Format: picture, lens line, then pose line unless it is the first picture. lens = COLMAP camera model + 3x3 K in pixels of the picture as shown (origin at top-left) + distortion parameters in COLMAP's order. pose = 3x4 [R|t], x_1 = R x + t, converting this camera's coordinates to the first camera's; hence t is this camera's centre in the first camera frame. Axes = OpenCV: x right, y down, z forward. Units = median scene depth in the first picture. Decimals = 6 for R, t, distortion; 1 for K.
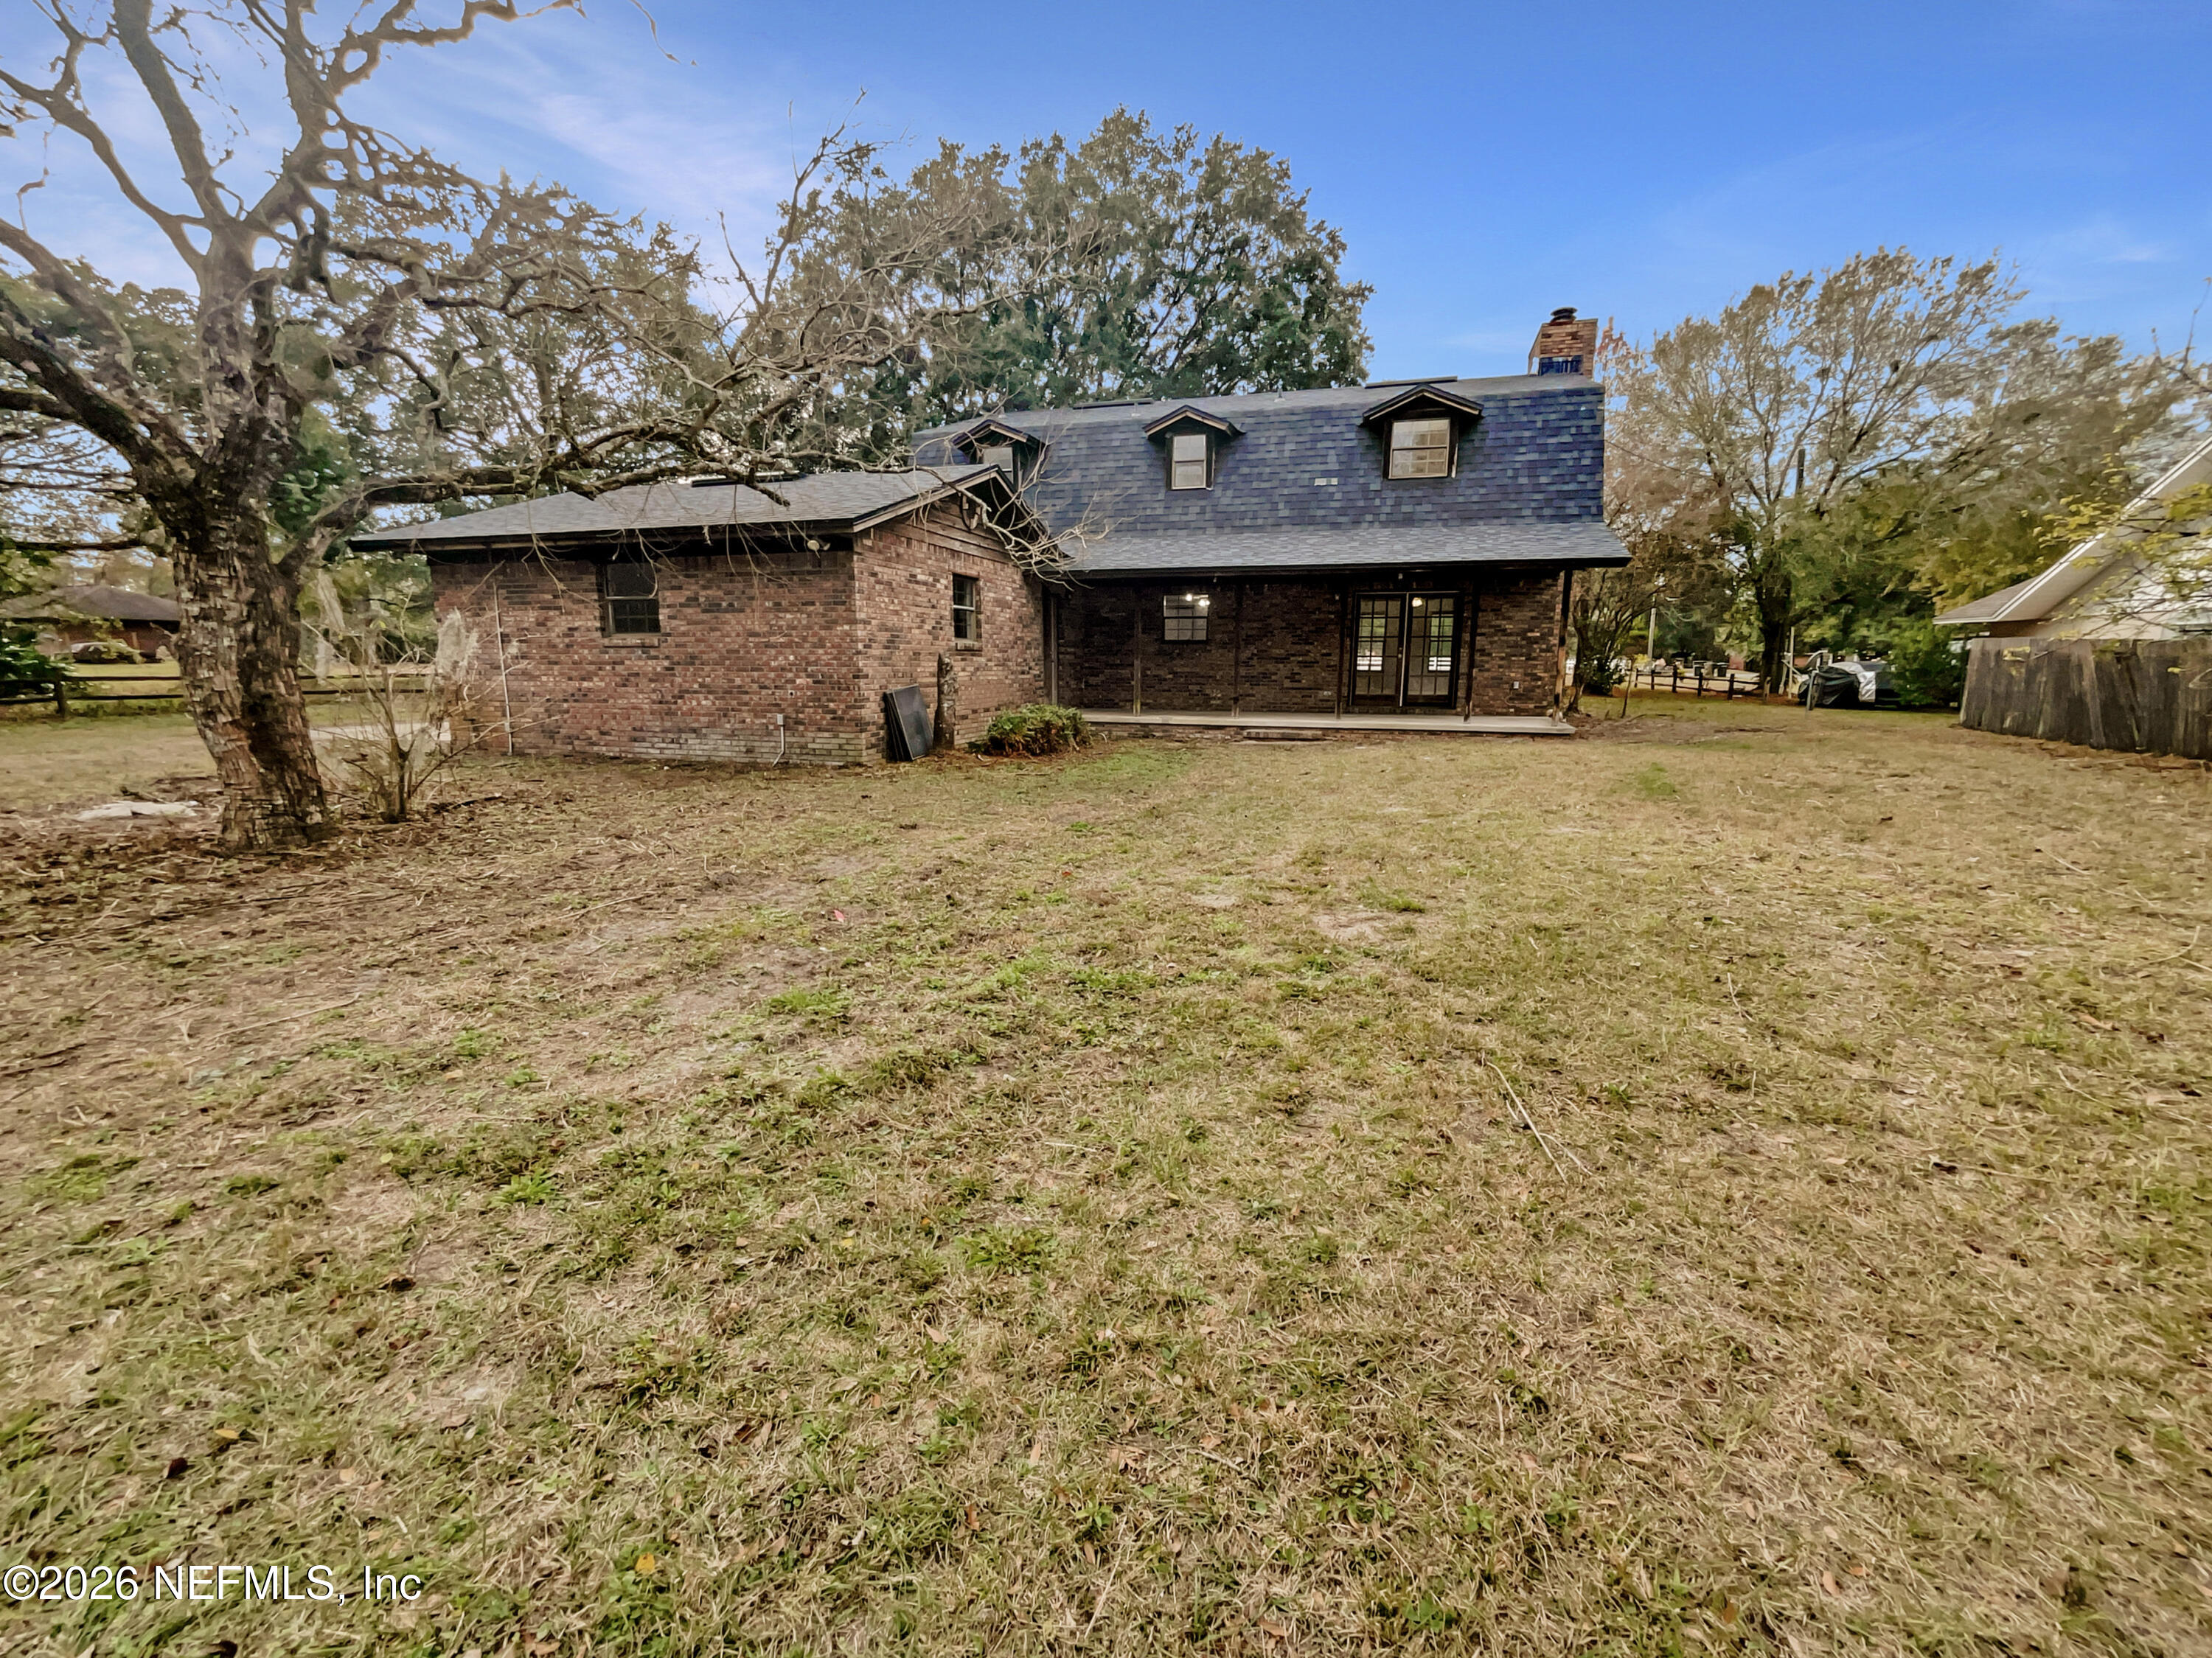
lens RADIAL K [[890.8, 0, 1112.3], [0, 890.8, 828.3], [0, 0, 1]] dist [-0.000349, -0.000553]
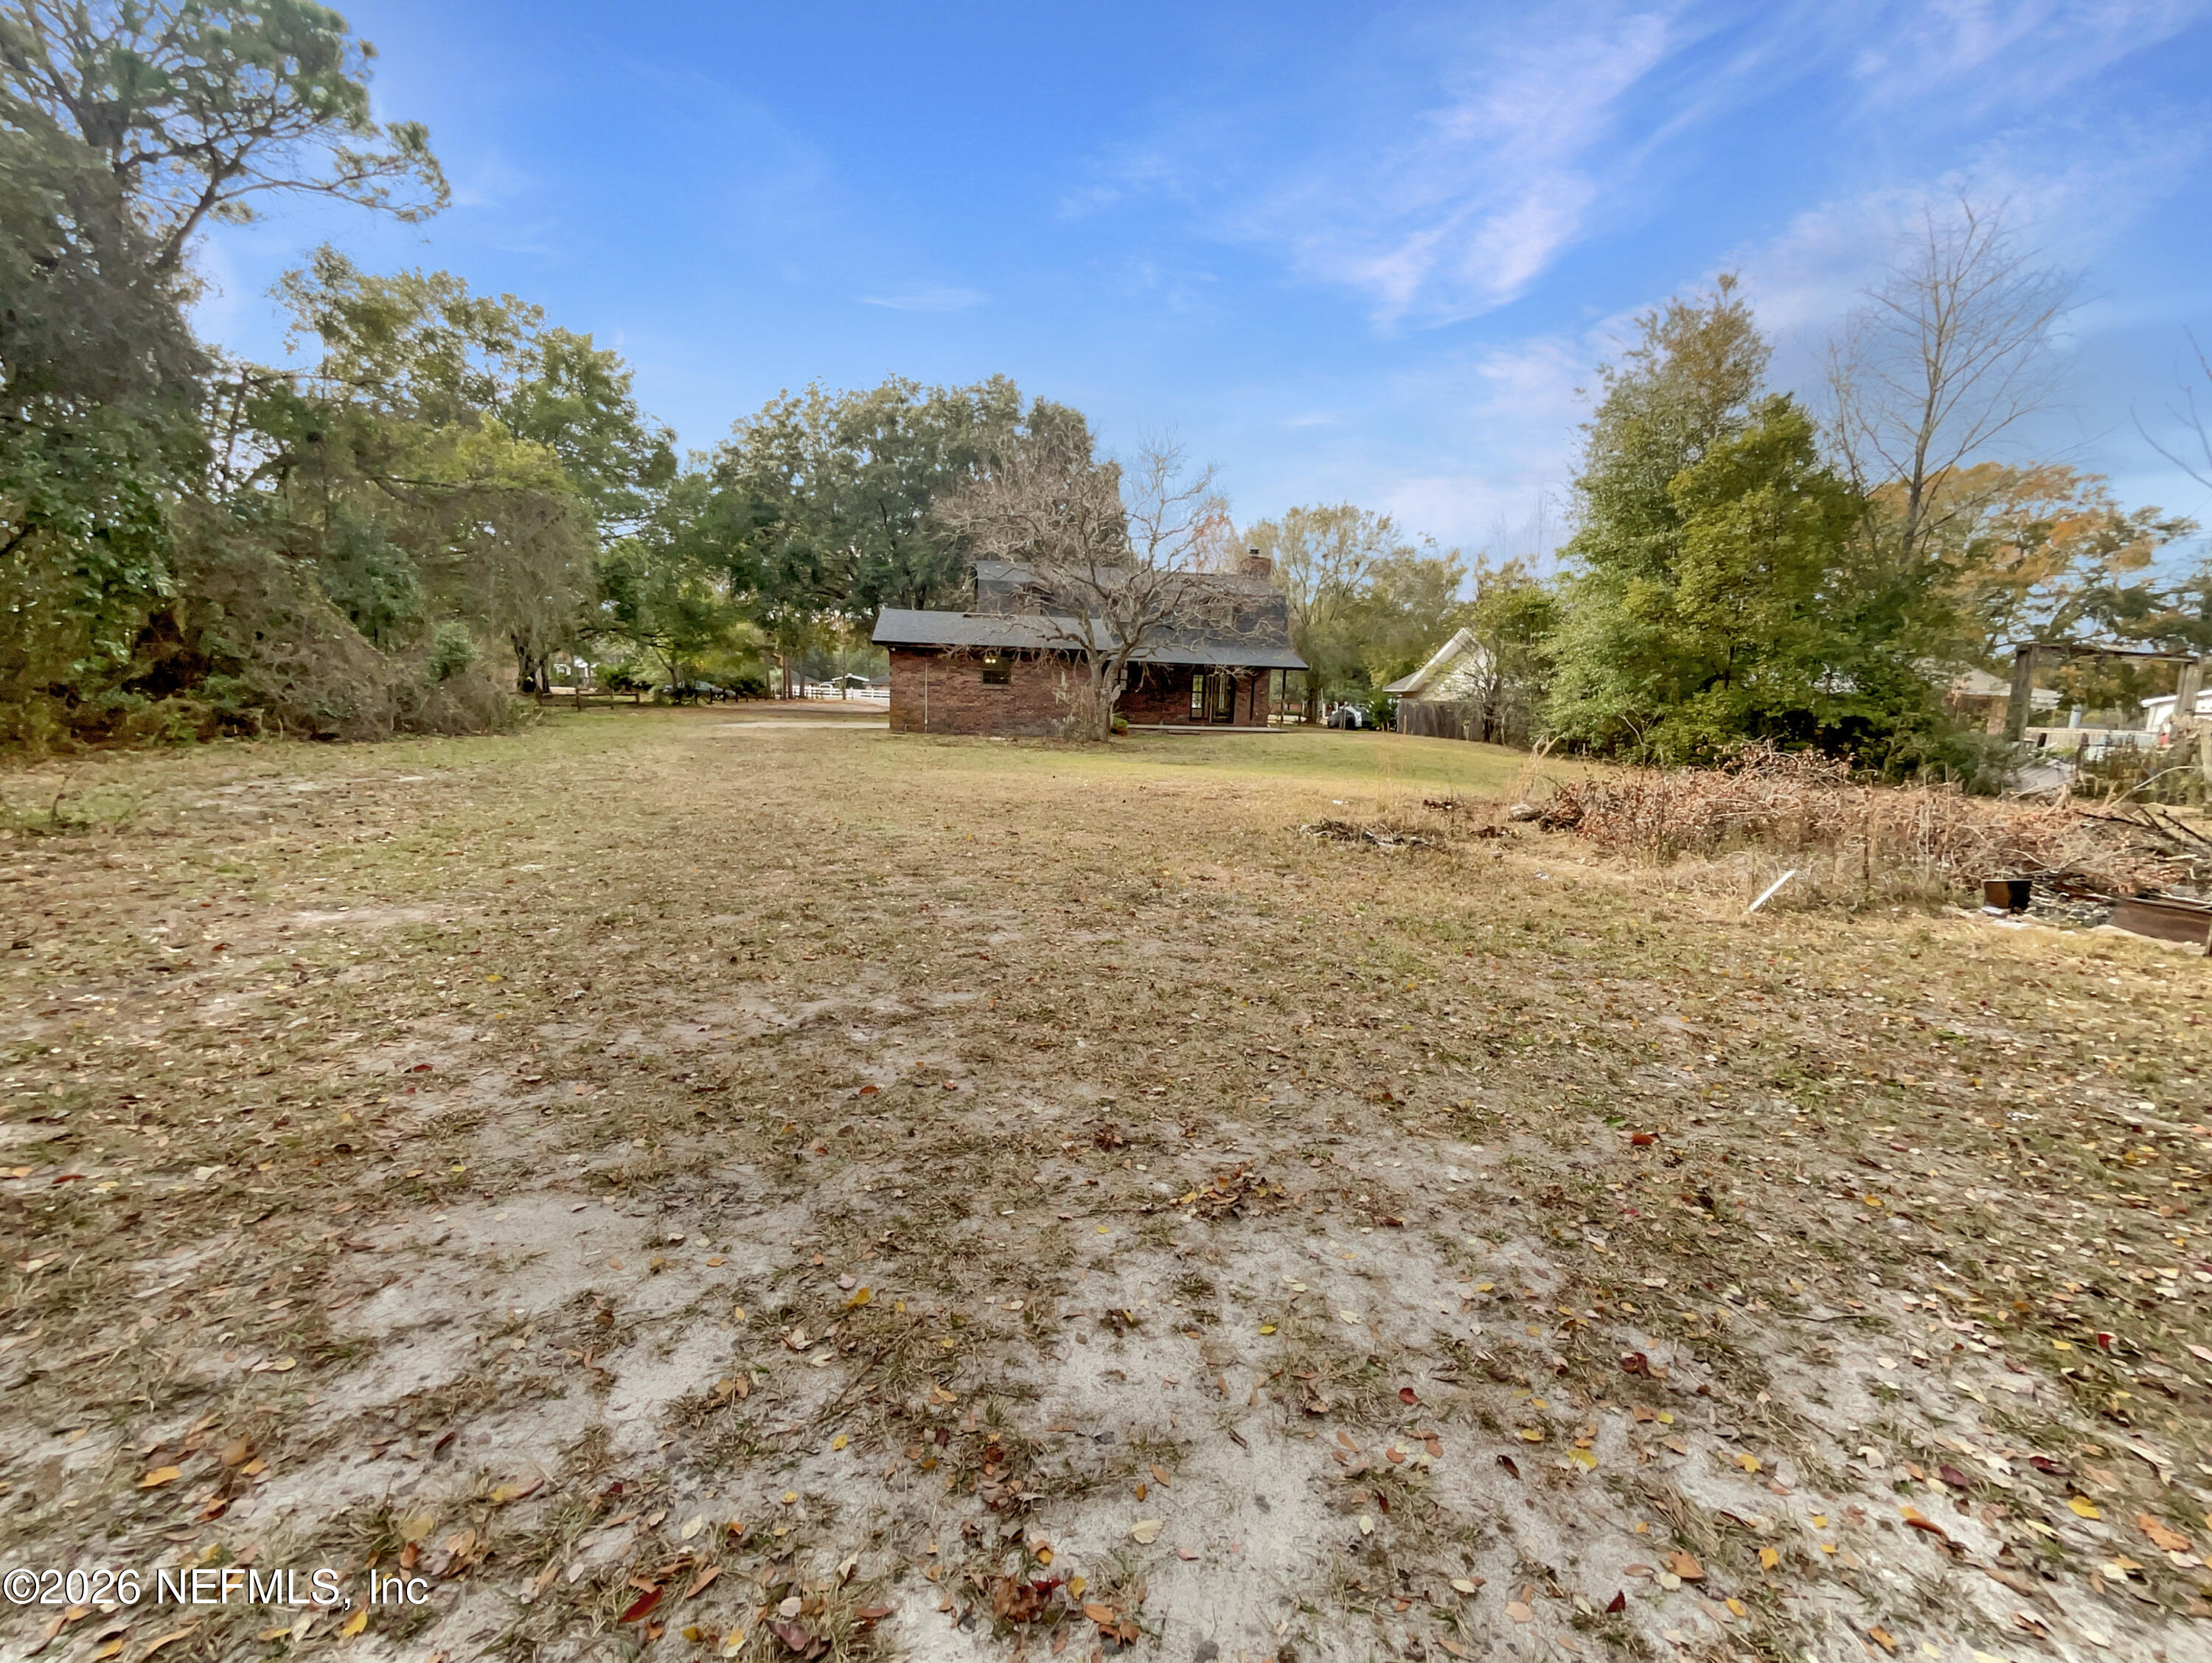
lens RADIAL K [[887.4, 0, 1101.2], [0, 887.4, 827.3], [0, 0, 1]] dist [-0.000034, -0.000001]
pose [[0.898193, -0.038495, 0.437913, -0.847757], [0.057087, 0.997937, -0.029365, 0.165622], [-0.435880, 0.051374, 0.898538, -0.819658]]
